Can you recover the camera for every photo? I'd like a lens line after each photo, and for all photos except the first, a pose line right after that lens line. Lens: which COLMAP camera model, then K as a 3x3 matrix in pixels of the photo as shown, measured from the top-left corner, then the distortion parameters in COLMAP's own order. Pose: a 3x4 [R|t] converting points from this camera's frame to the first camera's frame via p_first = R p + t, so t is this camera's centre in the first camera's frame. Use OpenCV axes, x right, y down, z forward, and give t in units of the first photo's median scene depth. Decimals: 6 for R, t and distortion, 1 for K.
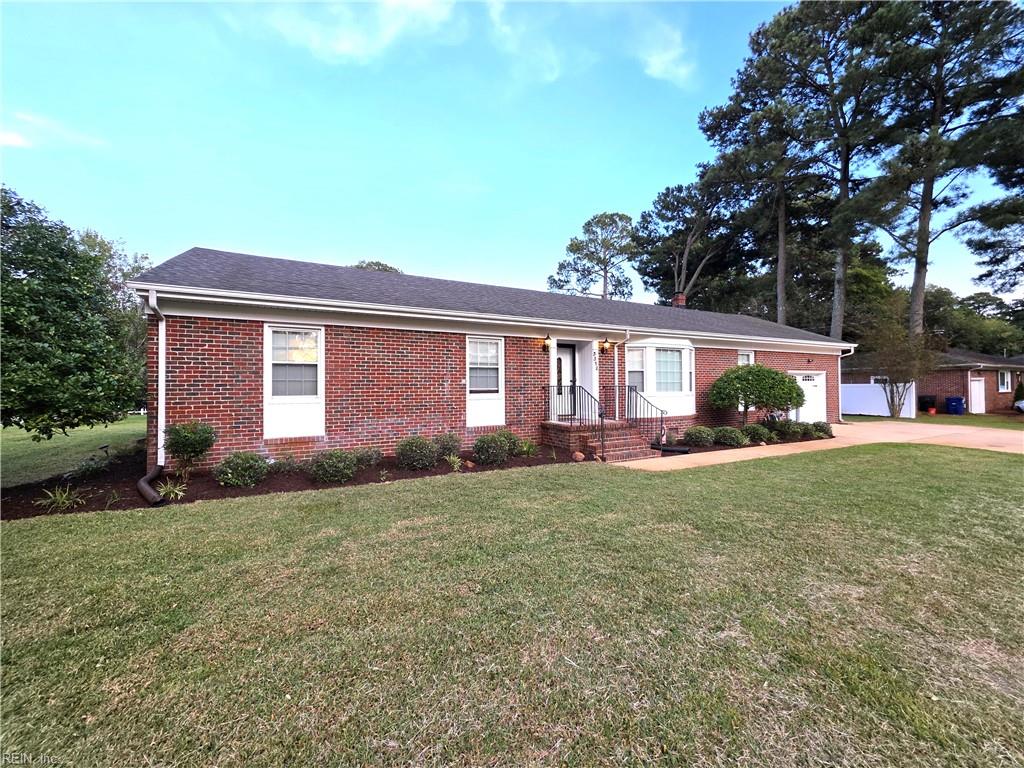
lens RADIAL K [[407.0, 0, 512.1], [0, 407.0, 382.1], [0, 0, 1]] dist [0.004659, 0.000415]
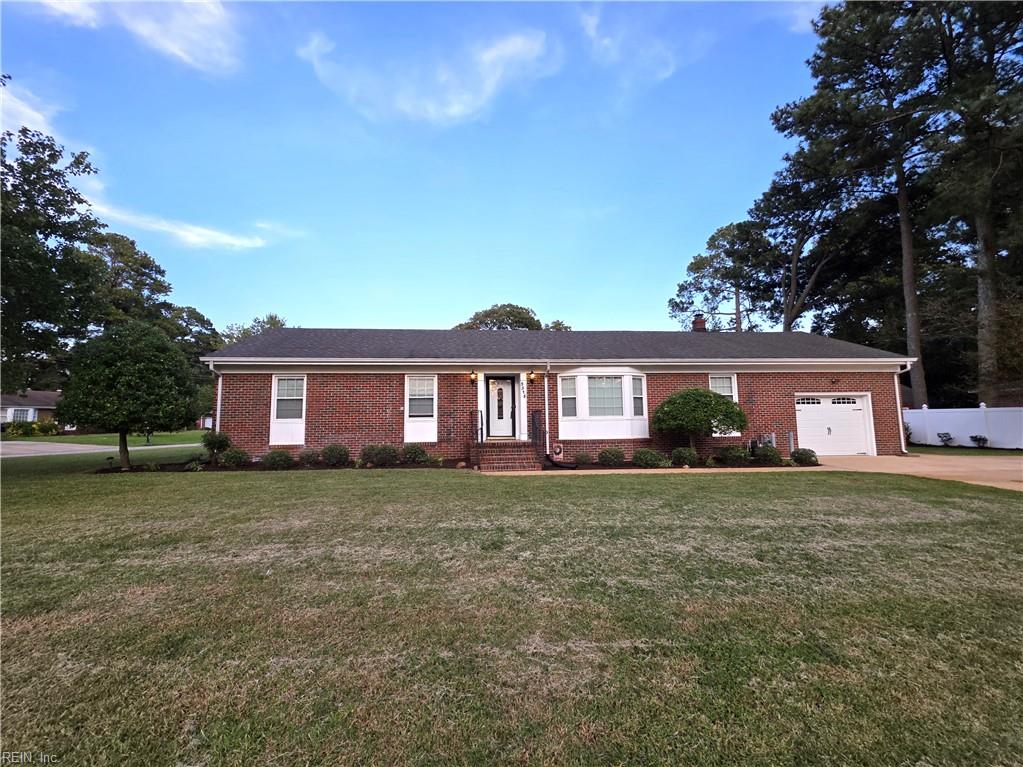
lens RADIAL K [[406.6, 0, 489.6], [0, 406.6, 384.1], [0, 0, 1]] dist [0.004659, 0.000415]
pose [[0.923112, -0.038898, -0.382558, 0.544378], [0.010420, 0.997036, -0.076233, 0.018931], [0.384390, 0.066386, 0.920781, -0.118313]]
